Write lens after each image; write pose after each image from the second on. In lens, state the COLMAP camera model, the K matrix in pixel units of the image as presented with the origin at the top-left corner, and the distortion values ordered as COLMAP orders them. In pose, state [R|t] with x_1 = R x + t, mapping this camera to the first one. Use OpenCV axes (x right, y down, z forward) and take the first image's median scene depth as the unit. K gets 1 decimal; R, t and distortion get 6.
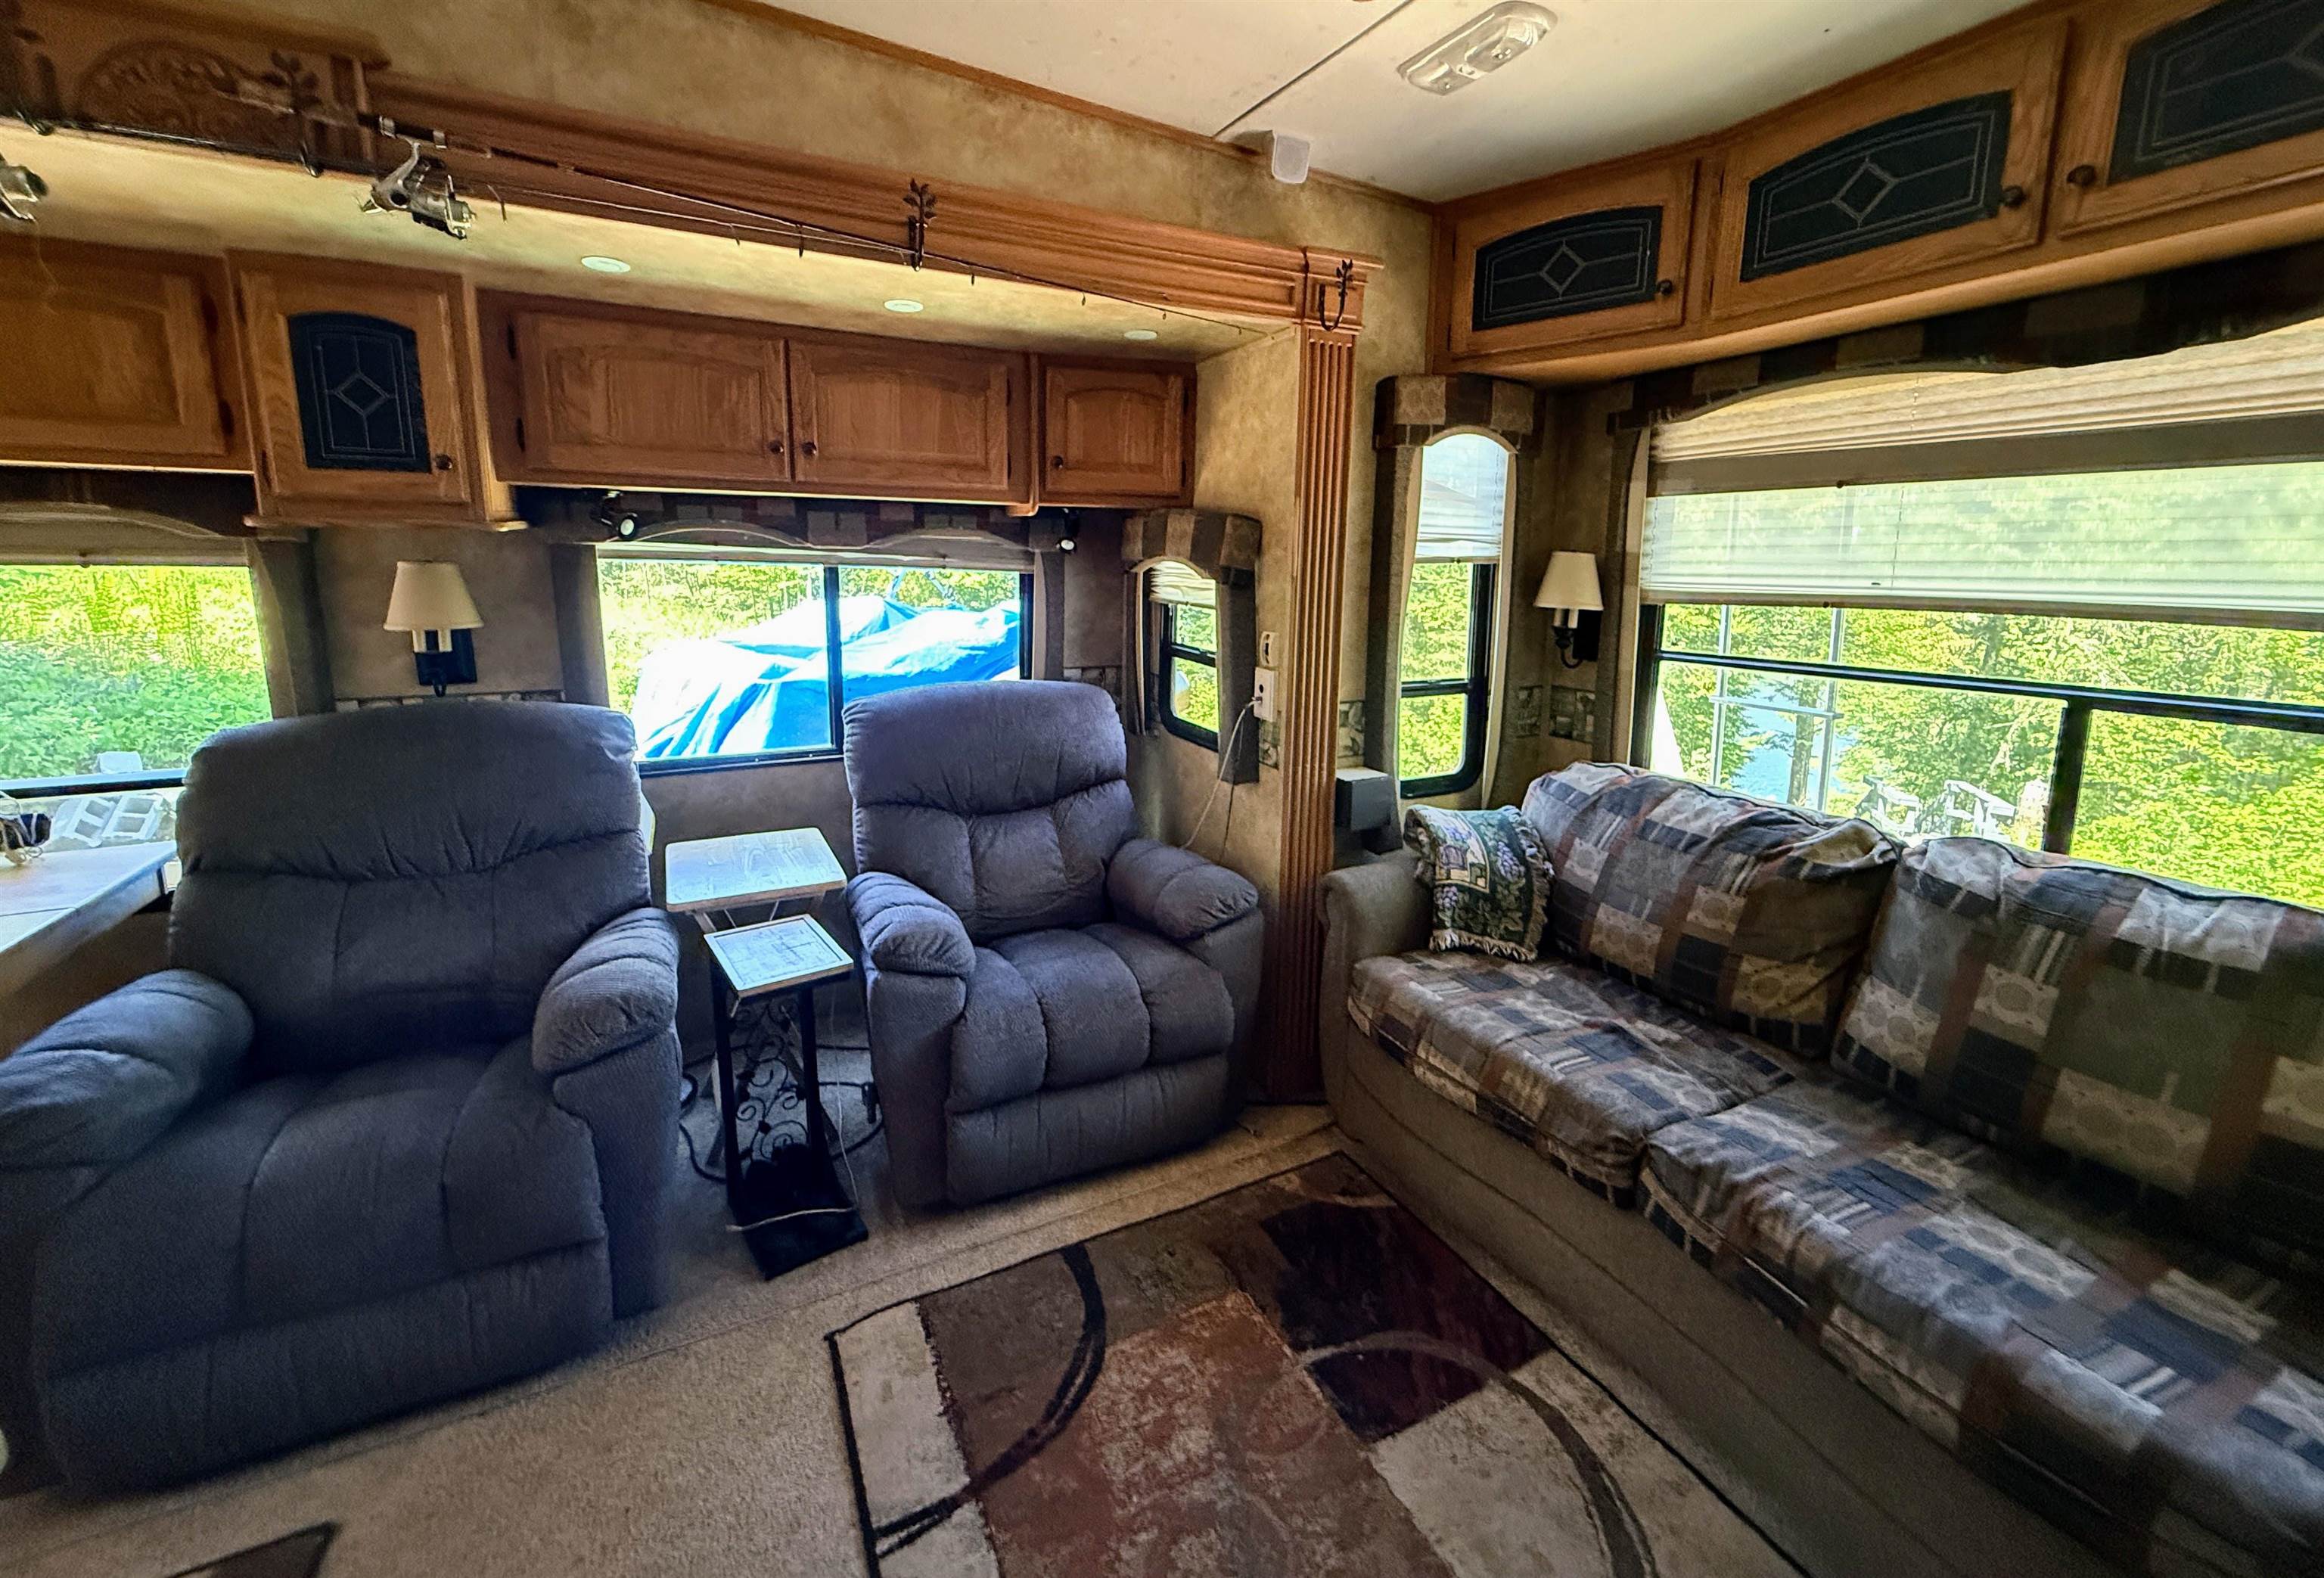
lens RADIAL K [[923.9, 0, 1162.0], [0, 923.9, 709.8], [0, 0, 1]] dist [0.002678, 0.000056]
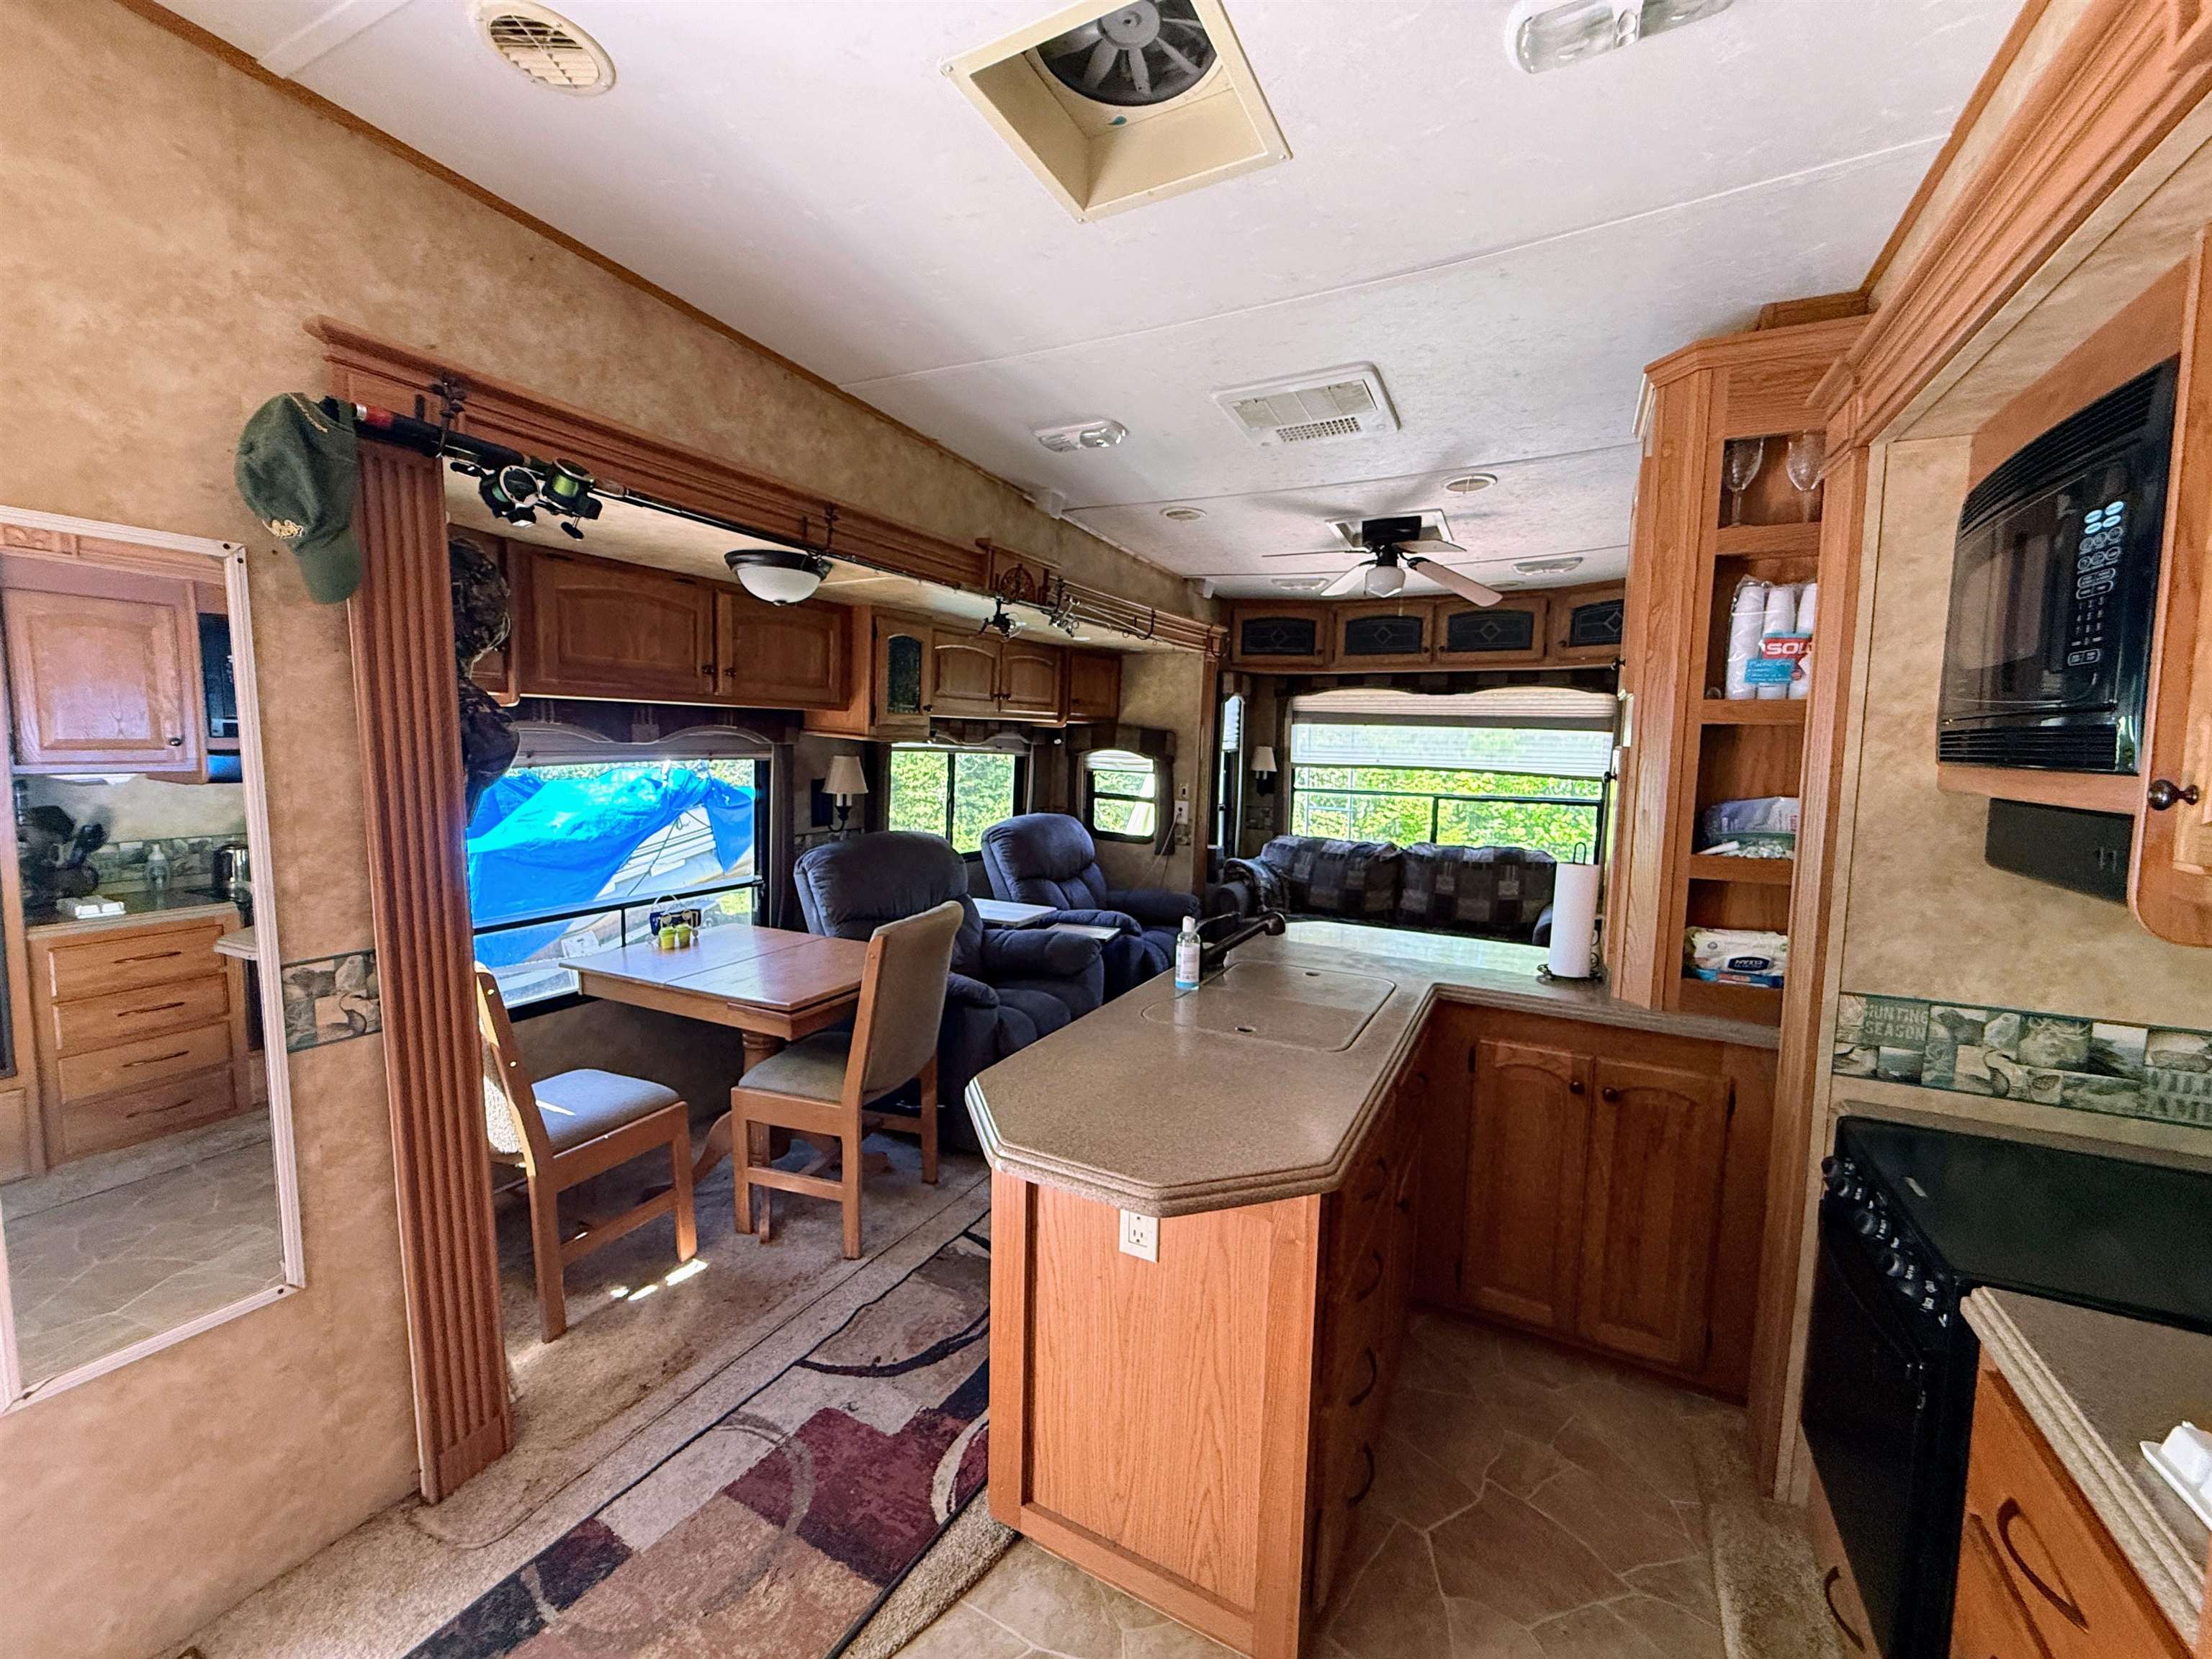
lens RADIAL K [[886.5, 0, 1098.8], [0, 886.5, 832.9], [0, 0, 1]] dist [0.001402, -0.000049]
pose [[0.820716, -0.056868, 0.568500, -1.271472], [0.077755, 0.996894, -0.012531, 0.044713], [-0.566021, 0.054488, 0.822588, -0.628940]]
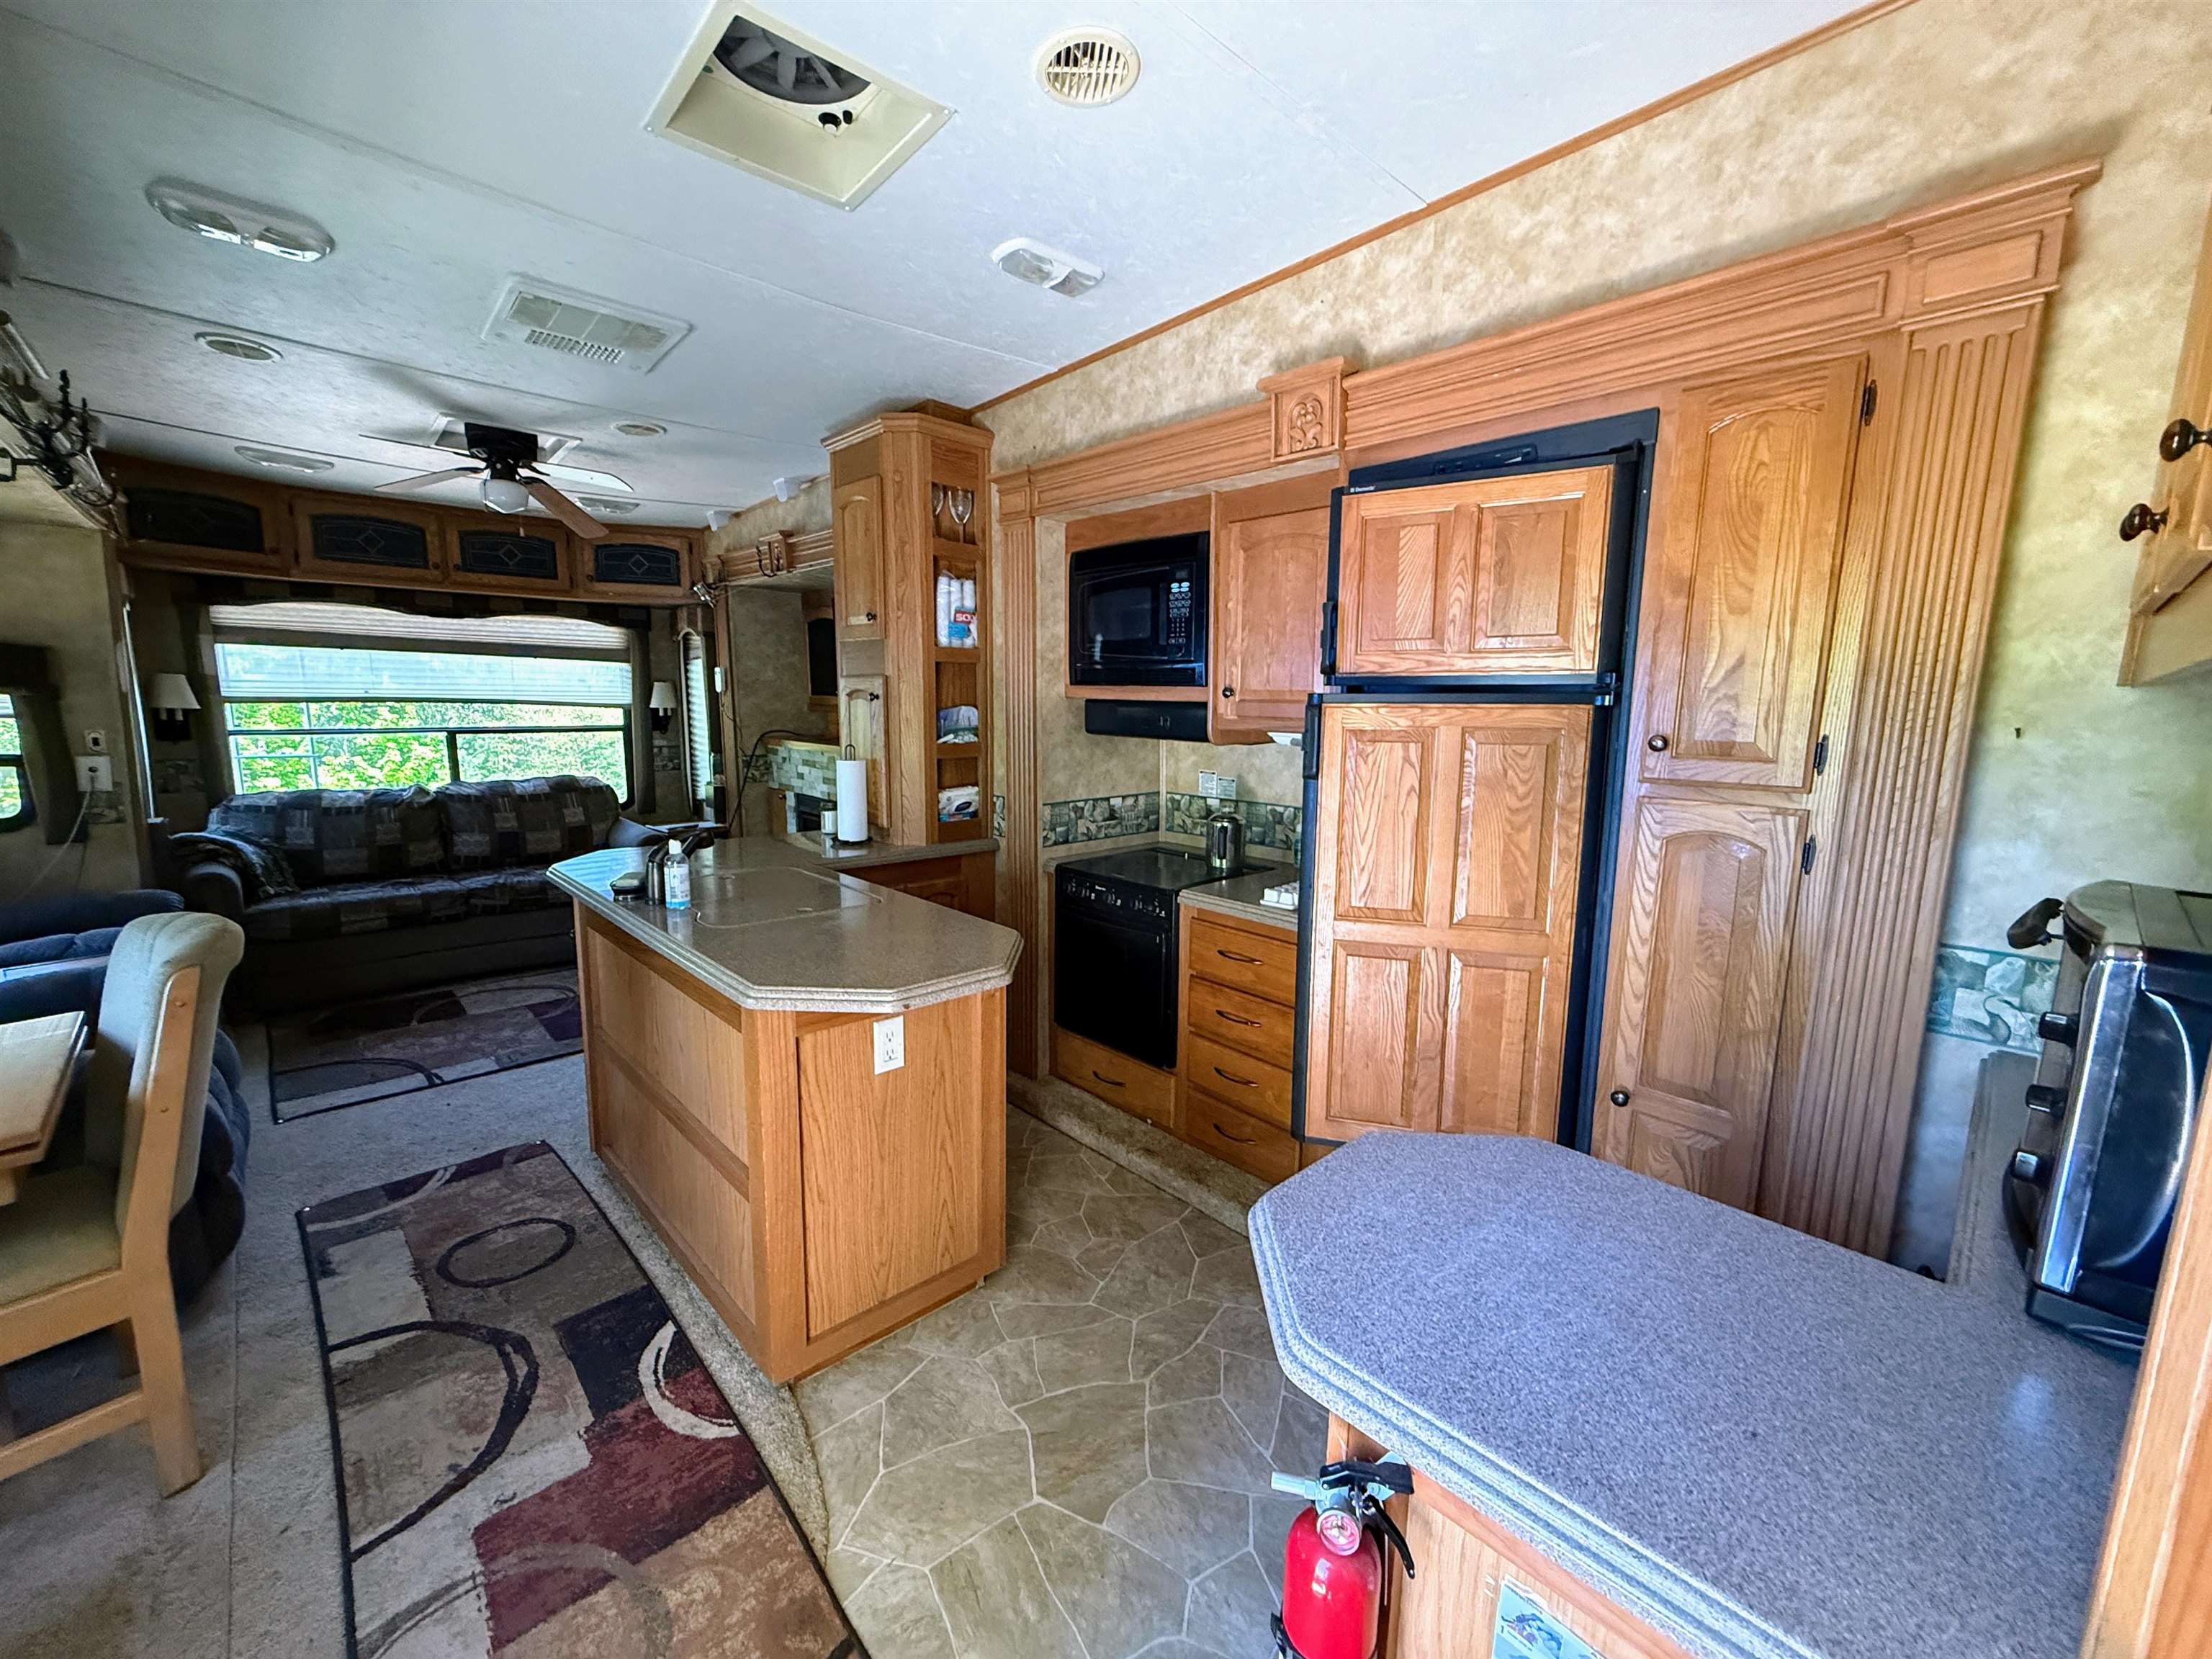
lens RADIAL K [[886.5, 0, 1111.4], [0, 886.5, 831.3], [0, 0, 1]] dist [0.001402, -0.000049]
pose [[-0.285109, -0.164213, 0.944324, -1.695802], [0.125315, 0.970372, 0.206578, -0.016924], [-0.950268, 0.177235, -0.256083, -0.141339]]
